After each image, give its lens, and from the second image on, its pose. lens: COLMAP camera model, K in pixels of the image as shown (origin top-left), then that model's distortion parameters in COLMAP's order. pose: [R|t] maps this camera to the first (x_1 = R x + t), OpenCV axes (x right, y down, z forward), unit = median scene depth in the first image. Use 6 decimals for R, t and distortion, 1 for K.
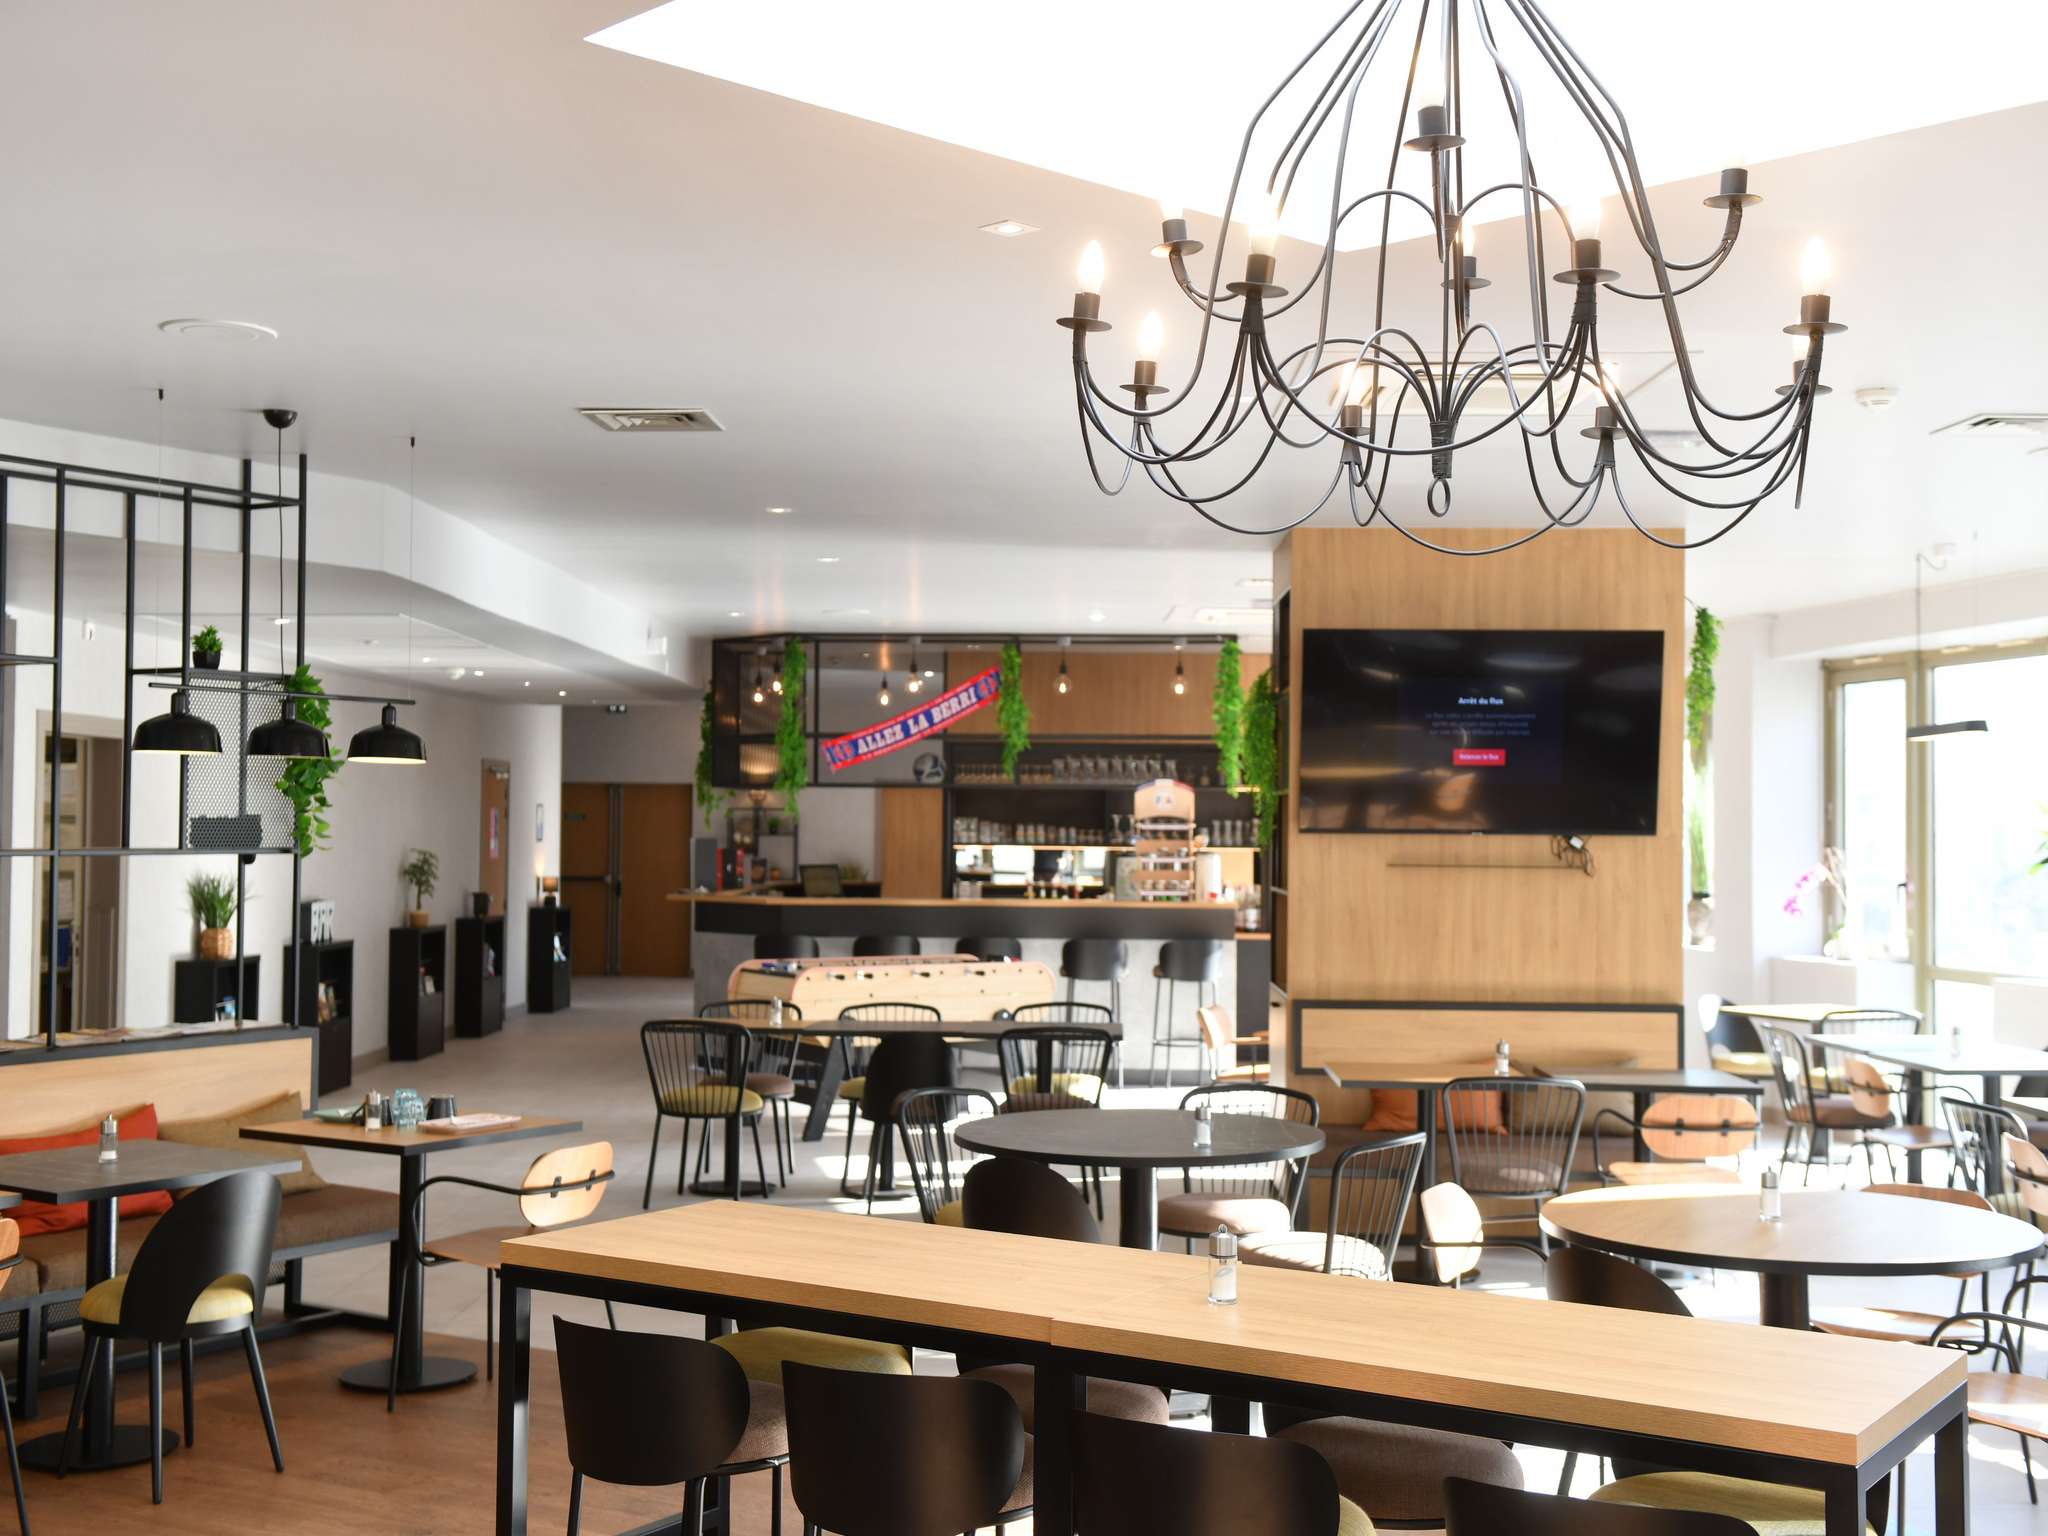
lens RADIAL K [[2453.8, 0, 1024.0], [0, 2453.8, 768.0], [0, 0, 1]] dist [0.013186, 0.006686]
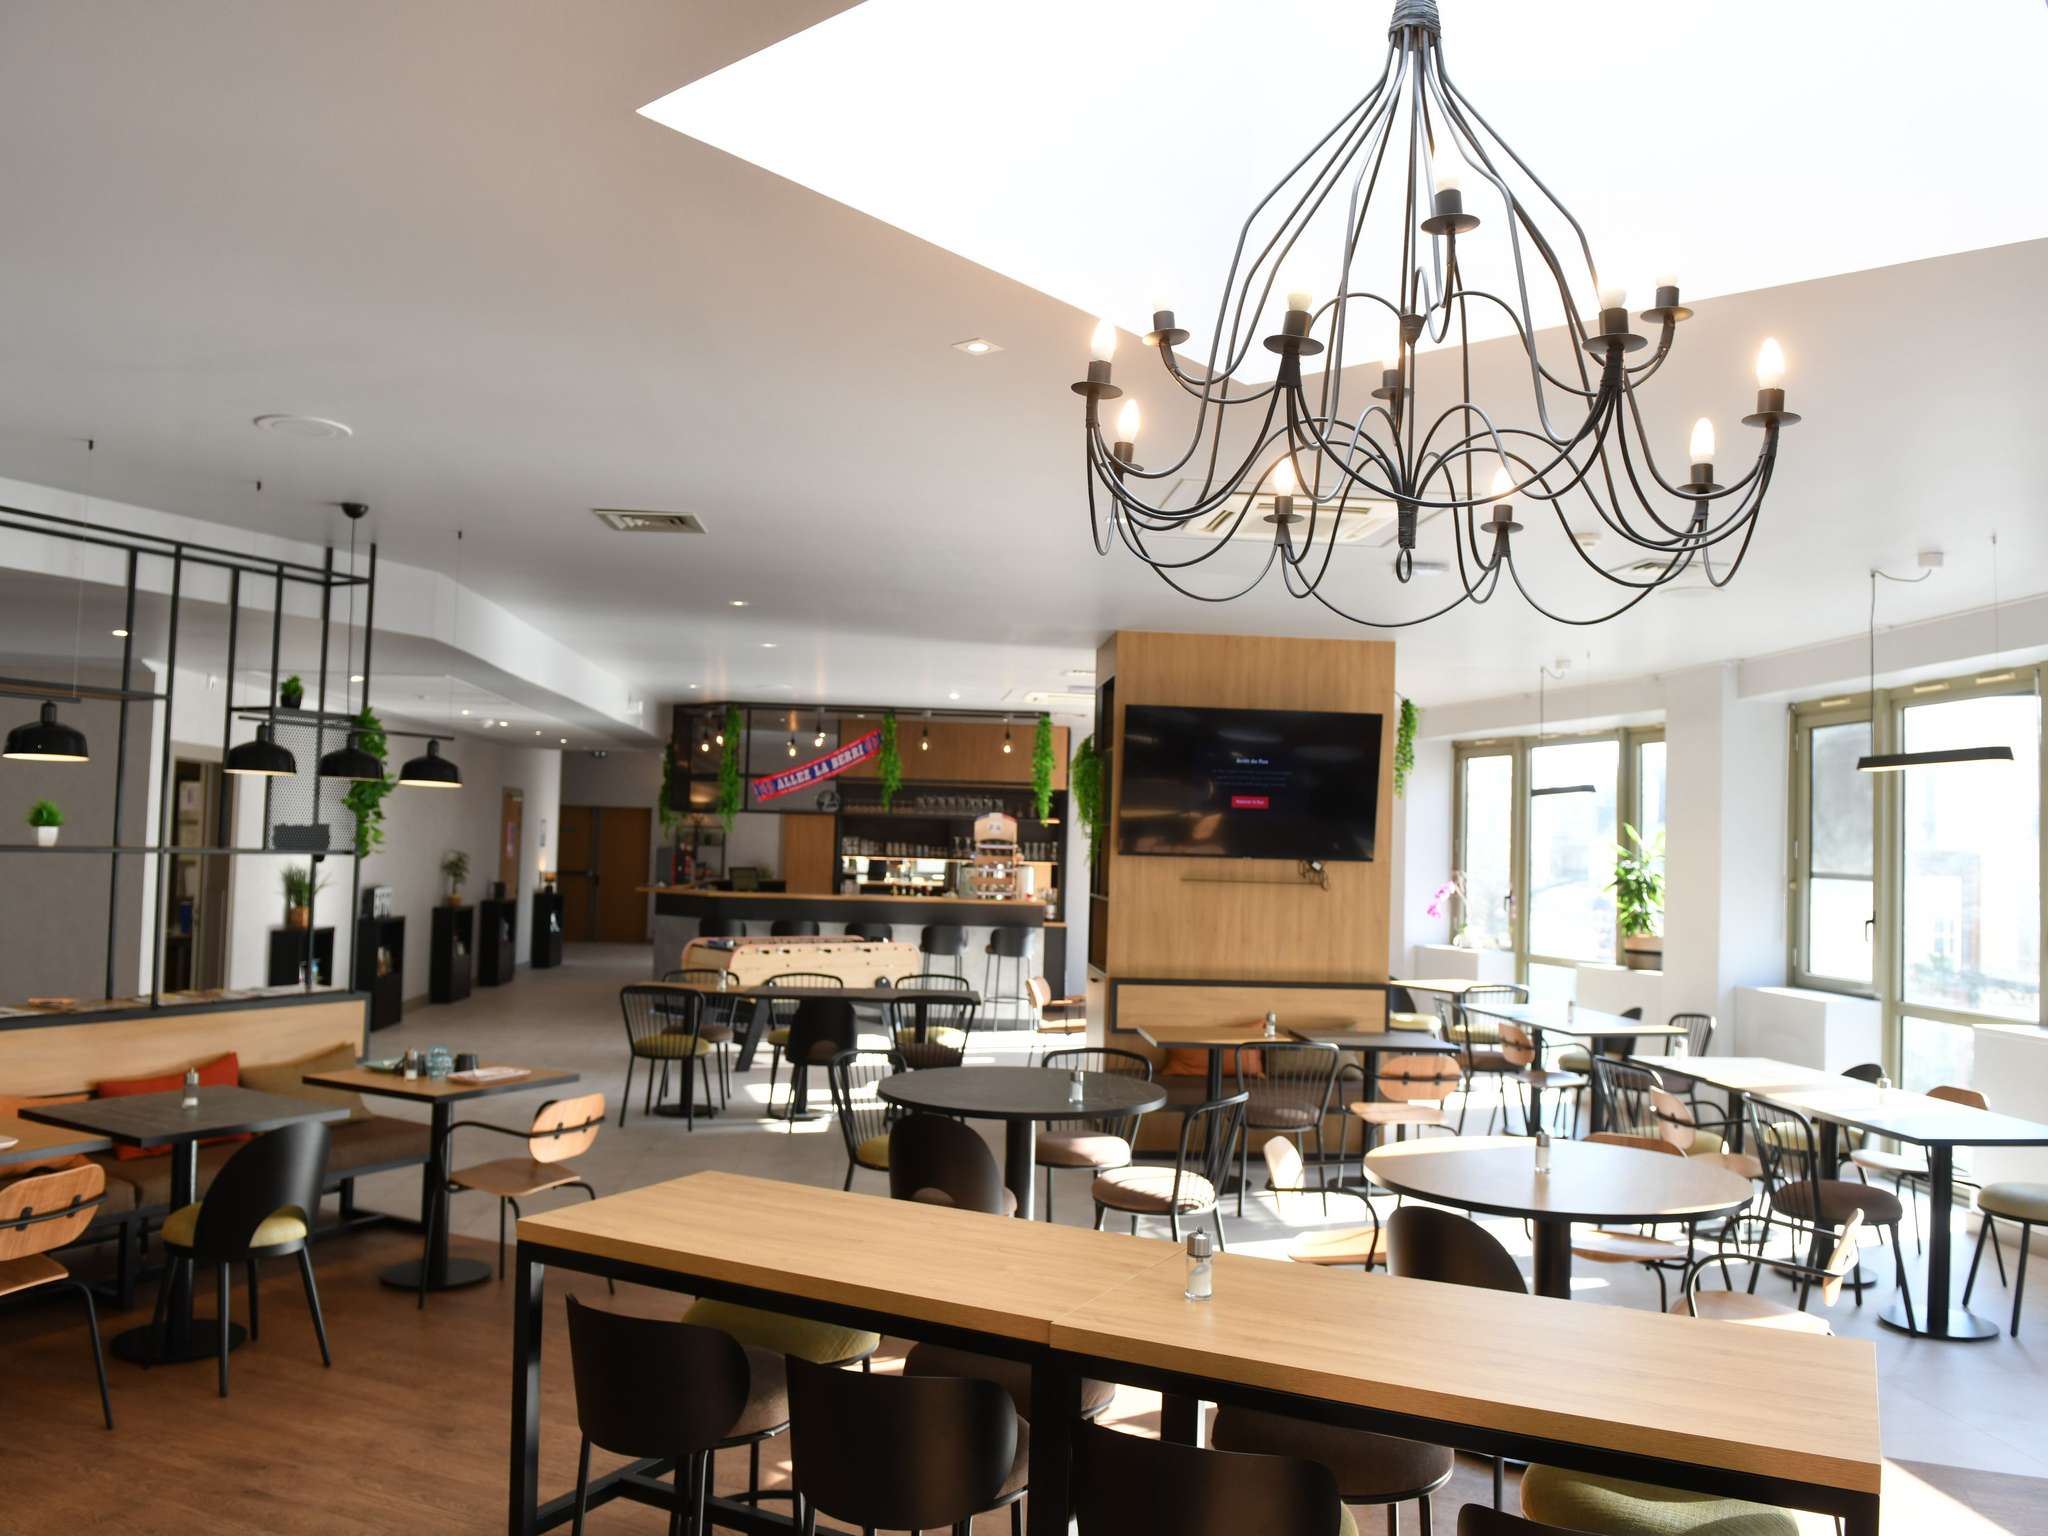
lens RADIAL K [[1598.9, 0, 1024.0], [0, 1598.9, 768.0], [0, 0, 1]] dist [-0.068280, -0.000289]
pose [[0.994627, 0.025697, 0.100282, -0.029522], [-0.023372, 0.999432, -0.024288, 0.001166], [-0.100850, 0.021814, 0.994663, 0.124912]]
